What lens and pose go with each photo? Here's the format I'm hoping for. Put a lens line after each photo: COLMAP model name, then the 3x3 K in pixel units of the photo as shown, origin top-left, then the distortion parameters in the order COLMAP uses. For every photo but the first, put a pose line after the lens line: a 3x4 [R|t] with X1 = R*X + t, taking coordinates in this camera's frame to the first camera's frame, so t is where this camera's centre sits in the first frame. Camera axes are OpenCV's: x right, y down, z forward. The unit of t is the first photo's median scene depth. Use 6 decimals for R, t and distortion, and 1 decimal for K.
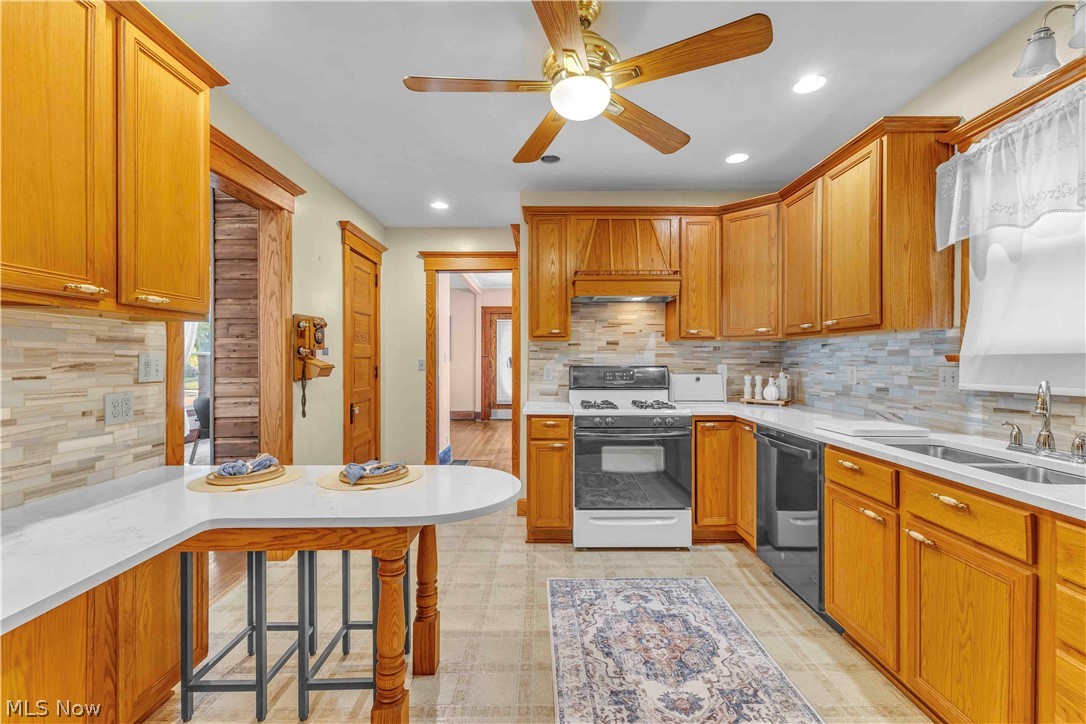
lens RADIAL K [[468.4, 0, 541.2], [0, 468.4, 362.8], [0, 0, 1]] dist [0.011934, -0.003830]
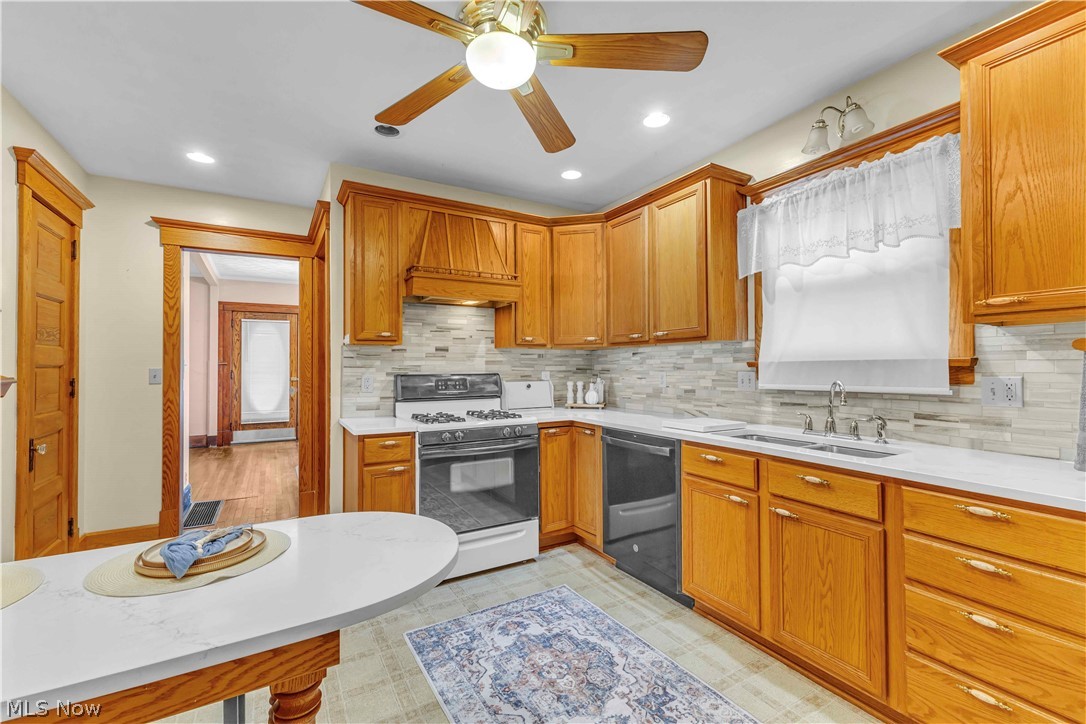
lens RADIAL K [[468.4, 0, 544.6], [0, 468.4, 362.0], [0, 0, 1]] dist [0.011934, -0.003830]
pose [[0.863792, 0.000496, 0.503848, -0.210922], [0.009157, 0.999819, -0.016683, -0.000192], [-0.503765, 0.019024, 0.863631, 0.171452]]
